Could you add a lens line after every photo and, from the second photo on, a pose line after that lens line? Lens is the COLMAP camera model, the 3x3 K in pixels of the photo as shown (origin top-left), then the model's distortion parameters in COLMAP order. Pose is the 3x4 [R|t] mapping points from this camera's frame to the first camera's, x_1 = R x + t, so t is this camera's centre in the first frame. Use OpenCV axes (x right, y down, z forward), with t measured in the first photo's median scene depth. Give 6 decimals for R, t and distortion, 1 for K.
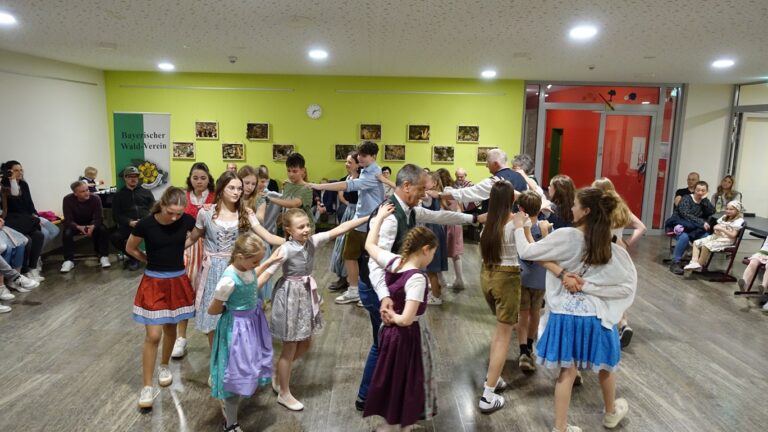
lens RADIAL K [[529.9, 0, 384.0], [0, 529.9, 216.0], [0, 0, 1]] dist [0.005733, -0.001631]
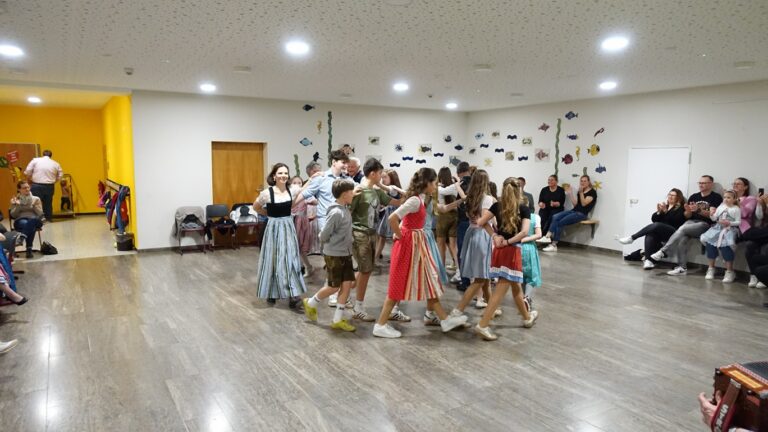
lens RADIAL K [[529.9, 0, 384.0], [0, 529.9, 216.0], [0, 0, 1]] dist [0.005733, -0.001631]
pose [[-0.867517, 0.029837, -0.496512, 0.382253], [-0.105954, 0.964205, 0.243067, -0.140777], [0.485992, 0.263472, -0.833303, 1.032960]]
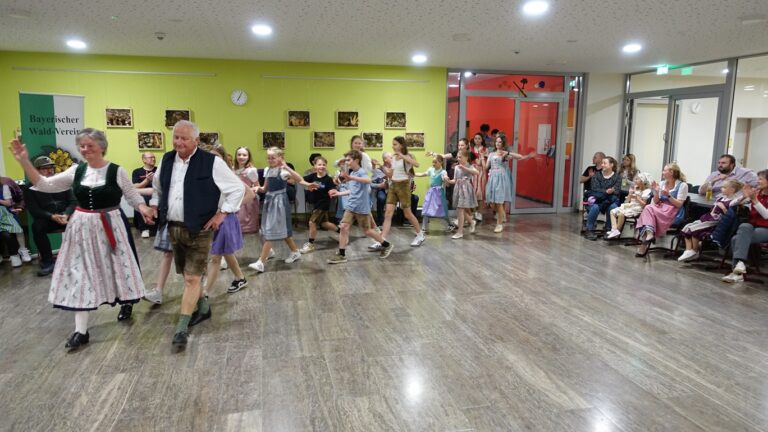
lens RADIAL K [[529.9, 0, 384.0], [0, 529.9, 216.0], [0, 0, 1]] dist [0.005733, -0.001631]
pose [[0.979170, -0.043059, 0.198426, -0.074366], [0.044079, 0.999028, -0.000725, 0.029528], [-0.198202, 0.009456, 0.980116, 0.007688]]
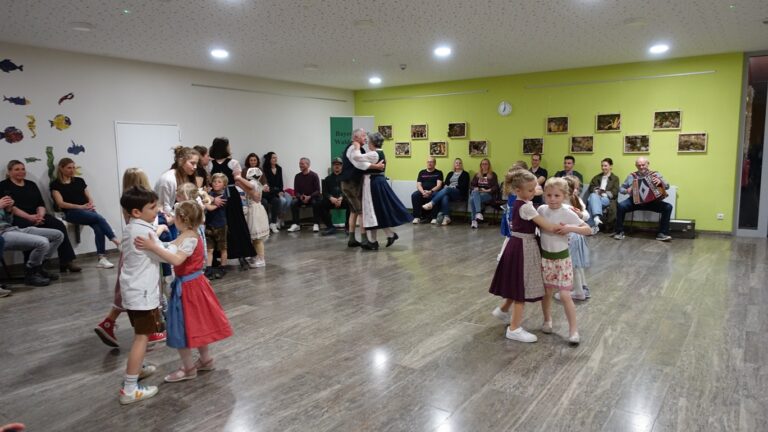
lens RADIAL K [[529.8, 0, 383.0], [0, 529.8, 216.3], [0, 0, 1]] dist [0.006271, -0.004185]
pose [[0.803952, 0.040734, -0.593297, 0.317415], [-0.068437, 0.997360, -0.024260, 0.063427], [0.590743, 0.060108, 0.804618, 0.001126]]
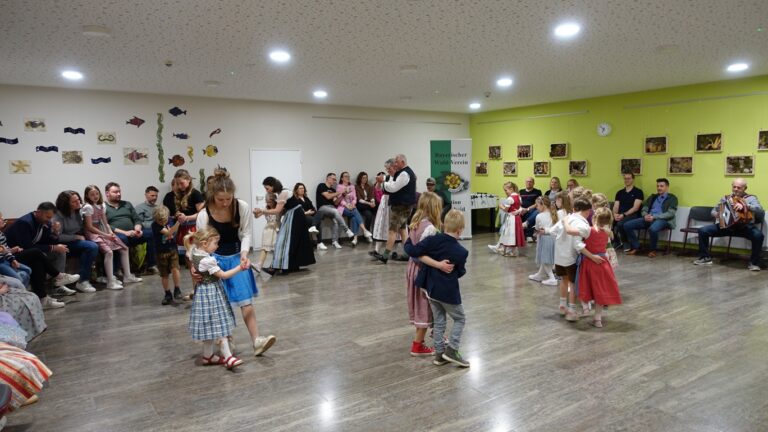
lens RADIAL K [[529.9, 0, 384.0], [0, 529.9, 216.0], [0, 0, 1]] dist [0.005733, -0.001631]
pose [[0.549587, 0.048393, -0.834033, 0.529321], [-0.114472, 0.993267, -0.017800, 0.047673], [0.827557, 0.105256, 0.551427, 0.057304]]
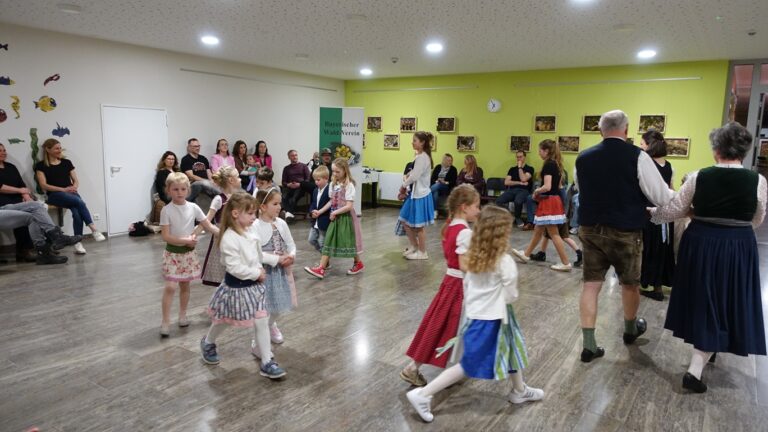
lens RADIAL K [[529.9, 0, 384.0], [0, 529.9, 216.0], [0, 0, 1]] dist [0.005733, -0.001631]
pose [[0.817961, 0.081445, -0.569479, 0.320404], [-0.101716, 0.994806, -0.003825, 0.054536], [0.566209, 0.061054, 0.821997, -0.004305]]
